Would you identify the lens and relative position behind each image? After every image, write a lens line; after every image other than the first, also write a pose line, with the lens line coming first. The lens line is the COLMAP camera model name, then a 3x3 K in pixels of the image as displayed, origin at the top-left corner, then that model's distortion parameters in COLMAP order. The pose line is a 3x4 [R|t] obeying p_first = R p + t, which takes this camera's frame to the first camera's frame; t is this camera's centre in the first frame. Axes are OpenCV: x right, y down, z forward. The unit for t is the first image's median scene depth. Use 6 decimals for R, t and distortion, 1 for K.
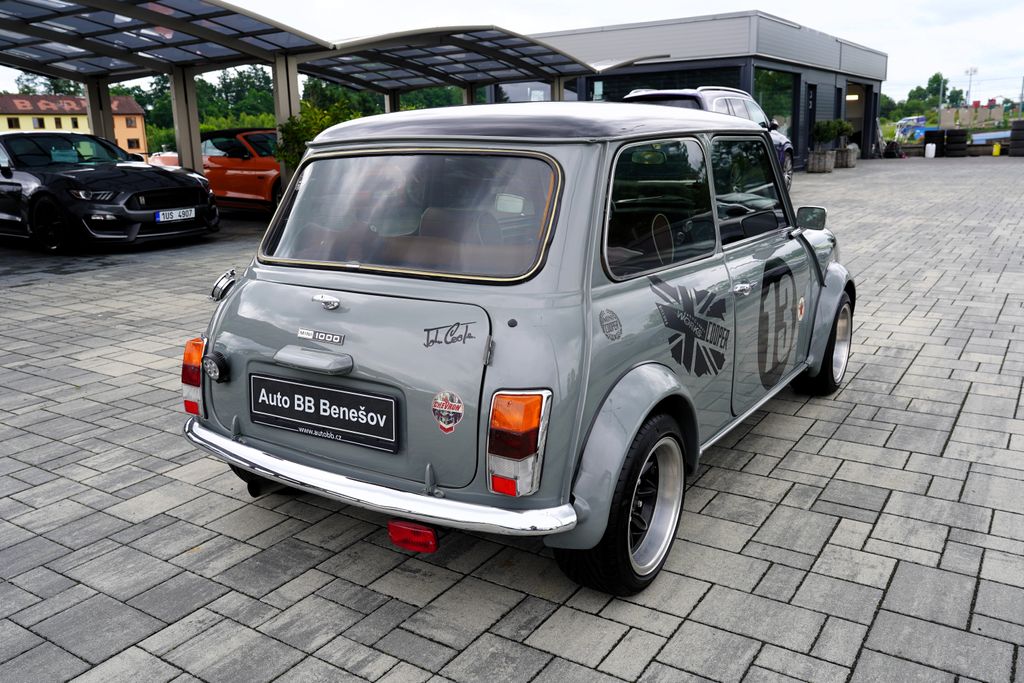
lens RADIAL K [[844.4, 0, 508.6], [0, 844.4, 328.5], [0, 0, 1]] dist [-0.064555, 0.108486]
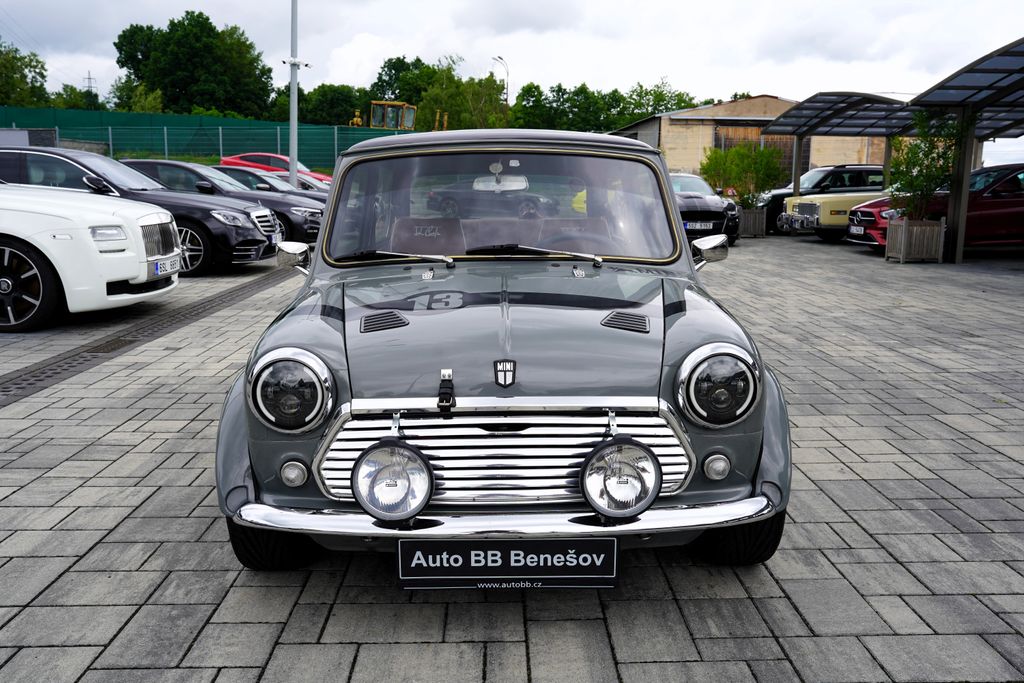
lens RADIAL K [[845.7, 0, 514.0], [0, 845.7, 344.5], [0, 0, 1]] dist [-0.058475, 0.103819]
pose [[-0.820454, 0.126868, -0.557458, 0.701927], [-0.110500, 0.921492, 0.372347, -0.413730], [0.560933, 0.367092, -0.742023, 1.894894]]
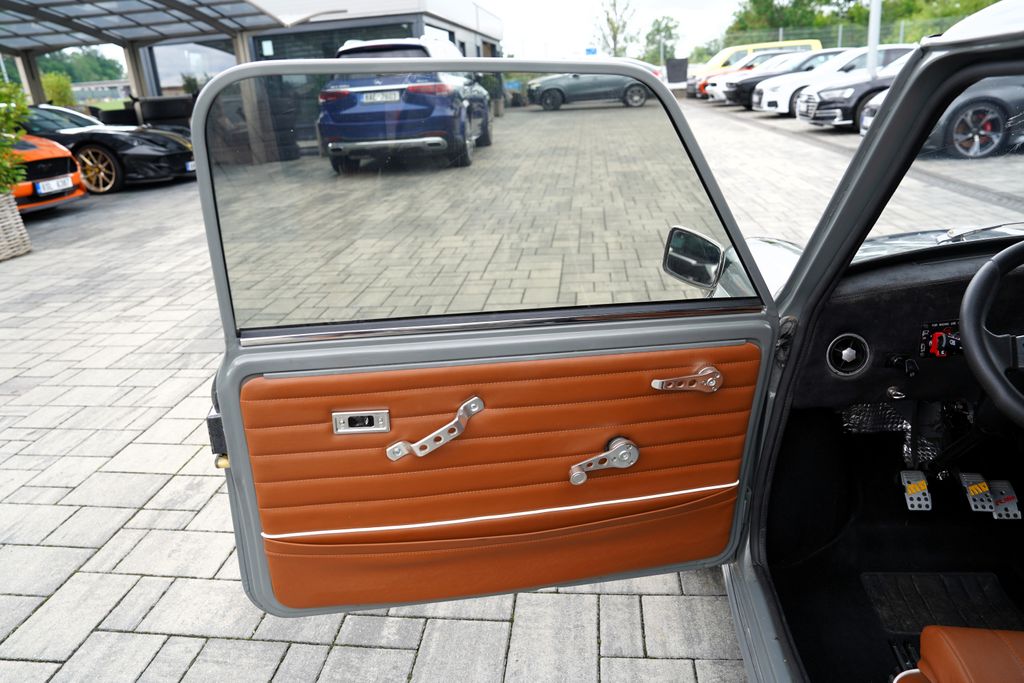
lens RADIAL K [[701.8, 0, 509.8], [0, 701.8, 337.3], [0, 0, 1]] dist [-0.096983, 0.066698]
pose [[0.888586, -0.180517, 0.421698, -0.257524], [0.133474, 0.981283, 0.138808, -0.226877], [-0.438862, -0.067057, 0.896049, 1.040250]]
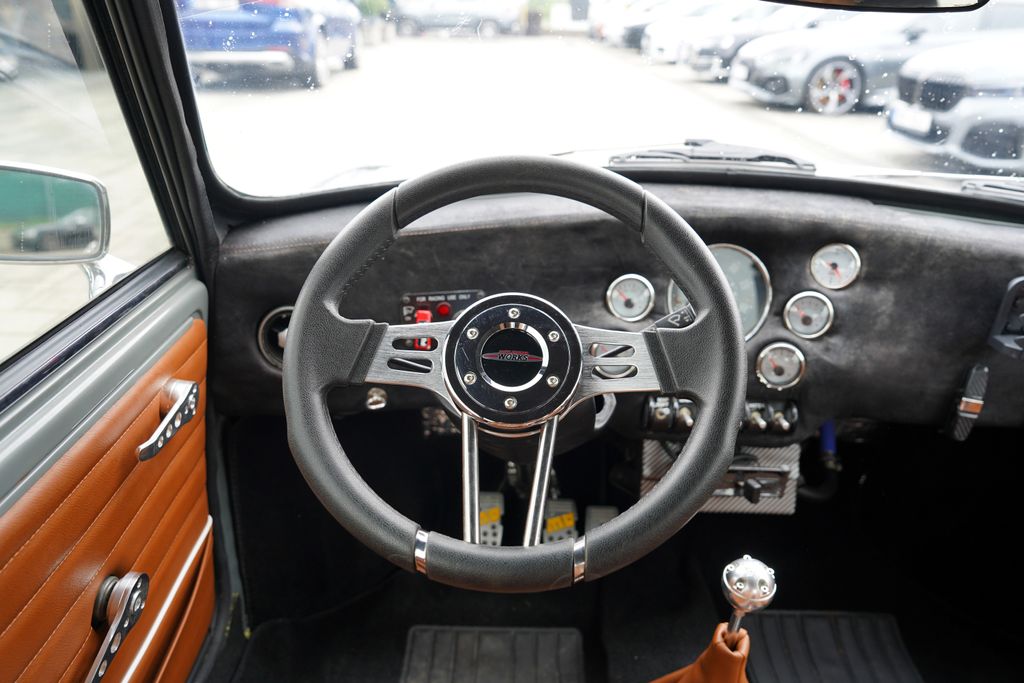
lens RADIAL K [[699.1, 0, 513.8], [0, 699.1, 335.8], [0, 0, 1]] dist [-0.104803, 0.083296]
pose [[0.826819, -0.194096, 0.527917, 0.011846], [0.076888, 0.968765, 0.235757, -0.192149], [-0.557187, -0.154338, 0.815918, 1.053921]]
